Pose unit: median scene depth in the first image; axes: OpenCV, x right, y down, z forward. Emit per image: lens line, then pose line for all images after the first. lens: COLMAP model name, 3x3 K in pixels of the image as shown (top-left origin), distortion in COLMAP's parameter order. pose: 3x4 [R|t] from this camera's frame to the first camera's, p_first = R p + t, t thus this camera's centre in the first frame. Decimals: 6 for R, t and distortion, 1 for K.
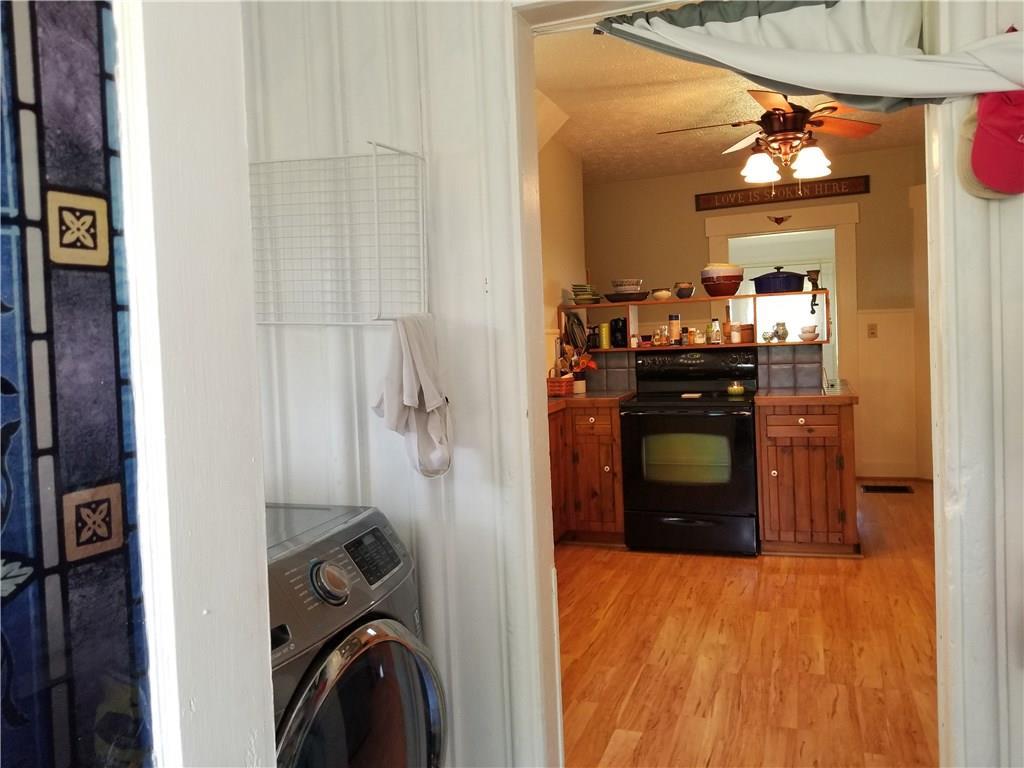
lens RADIAL K [[818.7, 0, 508.9], [0, 818.7, 368.6], [0, 0, 1]] dist [0.111445, -0.193556]
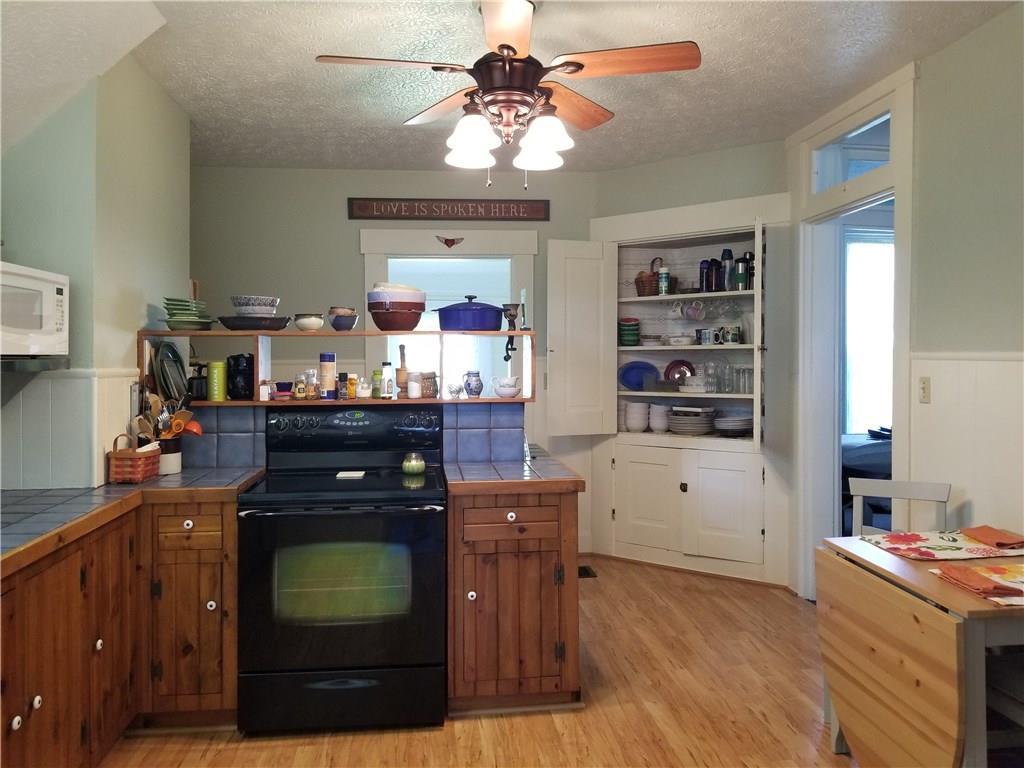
lens RADIAL K [[818.7, 0, 508.9], [0, 818.7, 368.6], [0, 0, 1]] dist [0.111445, -0.193556]
pose [[0.899449, 0.036429, 0.435506, 0.041565], [-0.019083, 0.998843, -0.044137, -0.026599], [-0.436610, 0.031388, 0.899103, 0.332506]]
